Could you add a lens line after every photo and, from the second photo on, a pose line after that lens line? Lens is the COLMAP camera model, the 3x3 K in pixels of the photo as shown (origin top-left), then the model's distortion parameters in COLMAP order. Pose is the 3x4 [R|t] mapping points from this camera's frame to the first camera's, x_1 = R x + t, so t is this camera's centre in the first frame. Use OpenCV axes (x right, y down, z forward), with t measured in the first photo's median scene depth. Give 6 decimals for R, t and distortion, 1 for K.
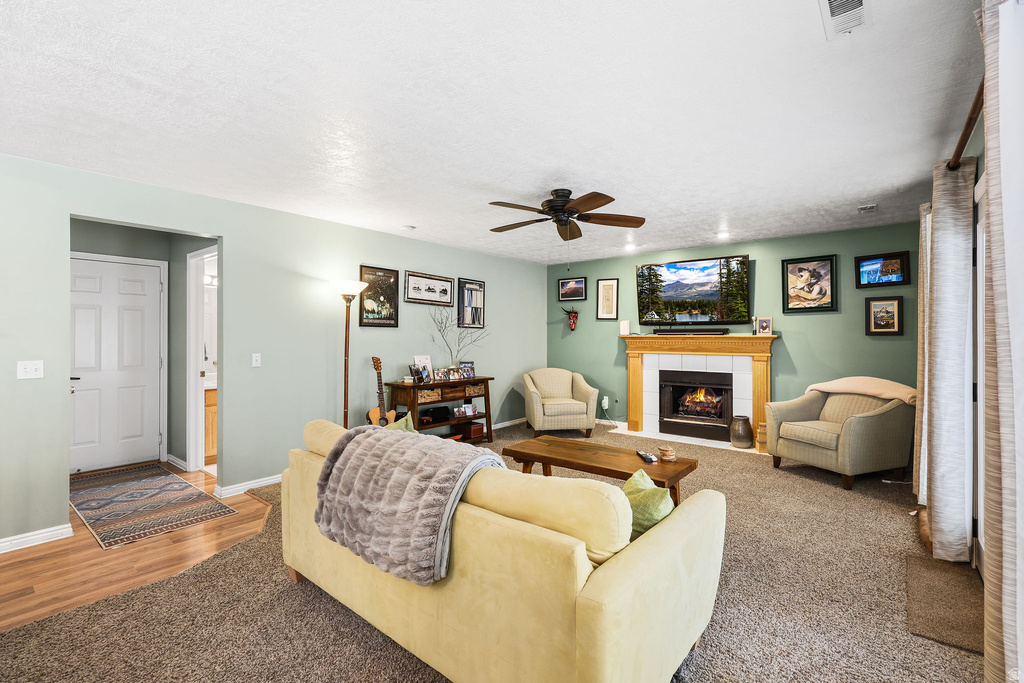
lens RADIAL K [[448.8, 0, 522.1], [0, 448.8, 332.0], [0, 0, 1]] dist [0.003646, -0.000431]
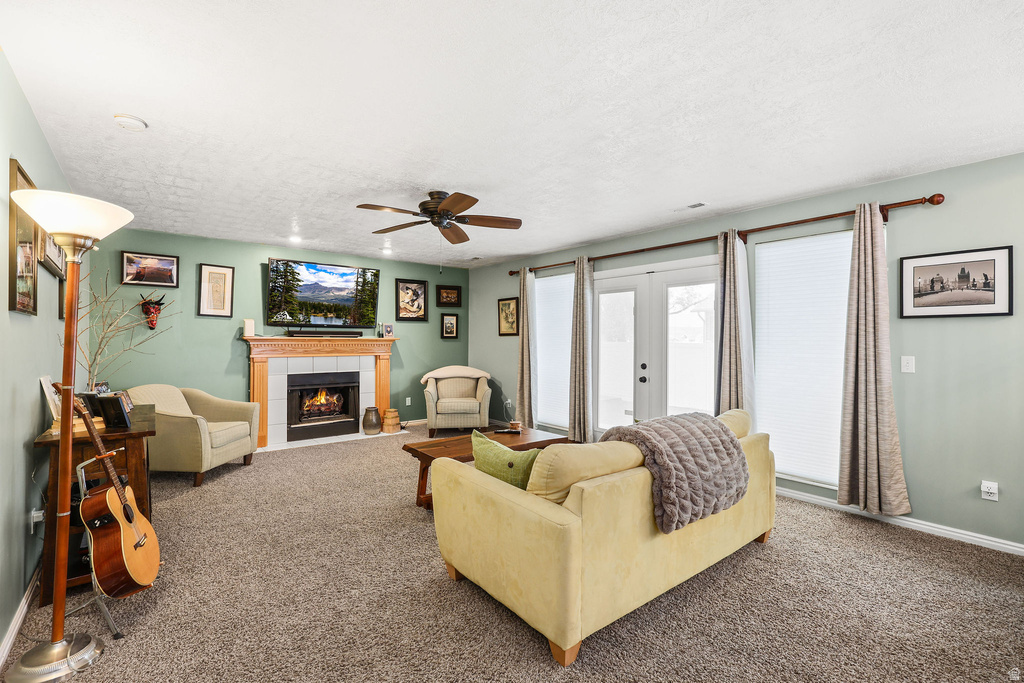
lens RADIAL K [[448.8, 0, 519.9], [0, 448.8, 346.4], [0, 0, 1]] dist [0.003646, -0.000431]
pose [[0.235304, -0.009923, 0.971871, -0.522203], [-0.011198, 0.999854, 0.012920, 0.009248], [-0.971857, -0.013923, 0.235158, 0.339632]]
